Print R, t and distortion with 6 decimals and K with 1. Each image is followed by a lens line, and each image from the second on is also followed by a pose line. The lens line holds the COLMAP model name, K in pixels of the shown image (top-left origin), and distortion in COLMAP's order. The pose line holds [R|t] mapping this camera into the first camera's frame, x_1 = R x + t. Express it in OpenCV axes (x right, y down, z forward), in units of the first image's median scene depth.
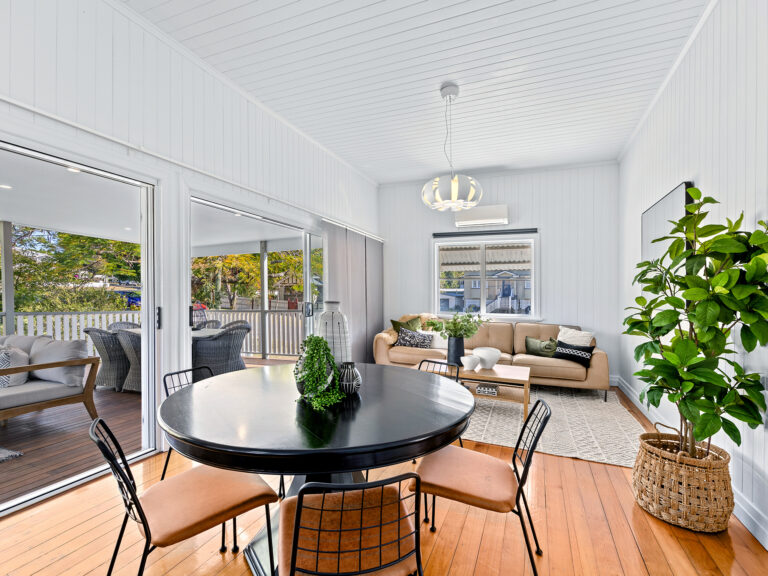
lens RADIAL K [[353.3, 0, 388.6], [0, 353.3, 288.3], [0, 0, 1]] dist [-0.004156, -0.000183]
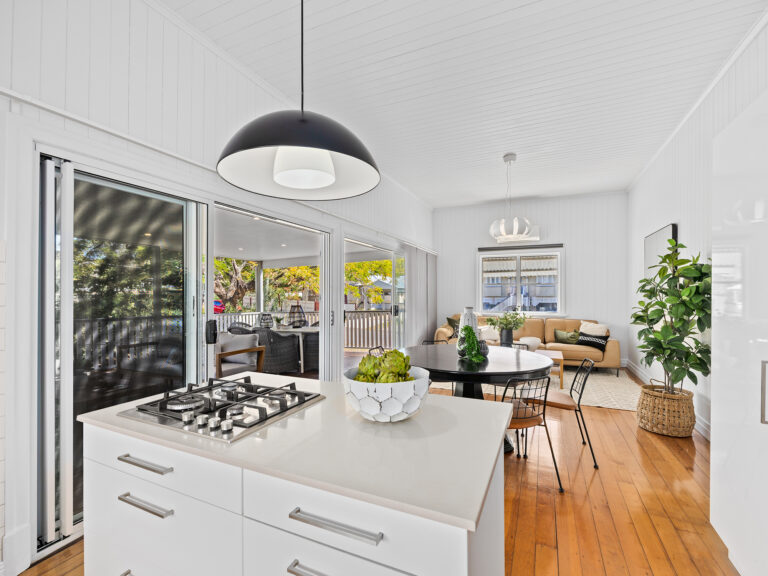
lens RADIAL K [[353.3, 0, 395.0], [0, 353.3, 295.3], [0, 0, 1]] dist [-0.004156, -0.000183]
pose [[0.999886, -0.014835, -0.002836, -0.237585], [0.014900, 0.999595, 0.024250, -0.032961], [0.002475, -0.024290, 0.999702, -0.357398]]
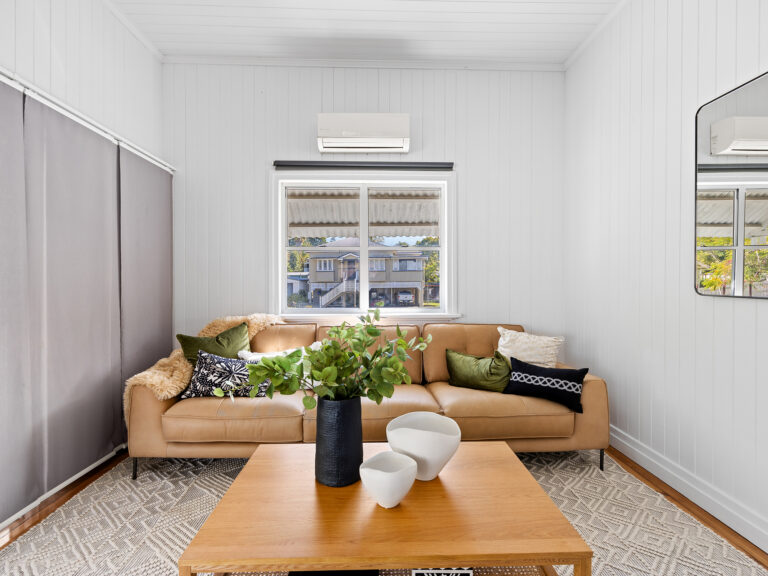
lens RADIAL K [[353.3, 0, 362.2], [0, 353.3, 248.6], [0, 0, 1]] dist [-0.004156, -0.000183]
pose [[0.933083, 0.011841, 0.359465, 0.085691], [0.012310, 0.997821, -0.064823, 0.015878], [-0.359450, 0.064910, 0.930904, 0.673693]]
